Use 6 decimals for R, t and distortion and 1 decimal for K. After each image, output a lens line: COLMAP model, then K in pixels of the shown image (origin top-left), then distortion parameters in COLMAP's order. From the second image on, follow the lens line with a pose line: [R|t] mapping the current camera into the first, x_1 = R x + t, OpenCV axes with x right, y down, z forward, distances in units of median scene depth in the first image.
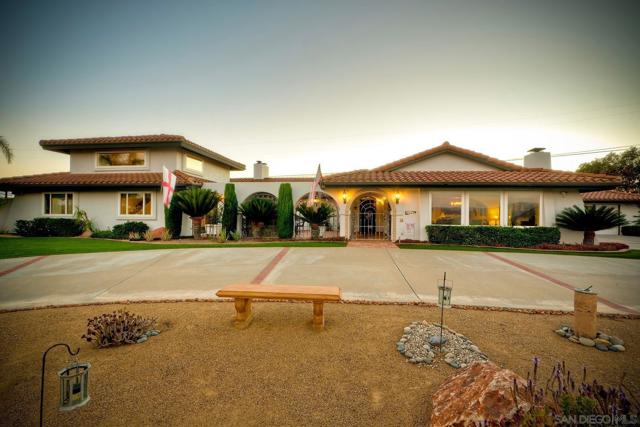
lens RADIAL K [[293.6, 0, 320.0], [0, 293.6, 216.0], [0, 0, 1]] dist [-0.010228, 0.001583]
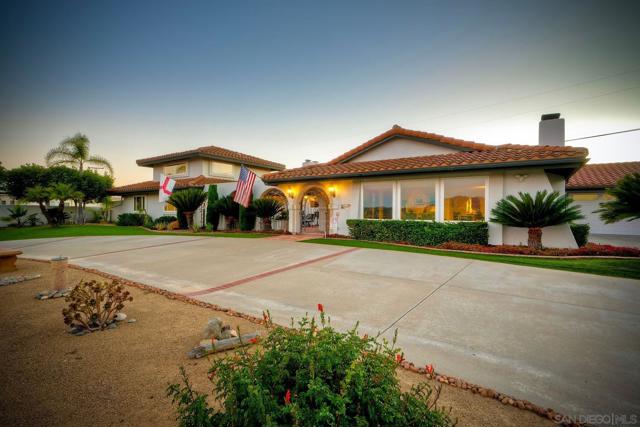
lens RADIAL K [[323.1, 0, 320.2], [0, 323.1, 211.0], [0, 0, 1]] dist [-0.006995, 0.000715]
pose [[0.873247, -0.006069, -0.487239, 0.743205], [0.004074, 0.999978, -0.005155, 0.009400], [0.487260, 0.002517, 0.873253, 0.045440]]
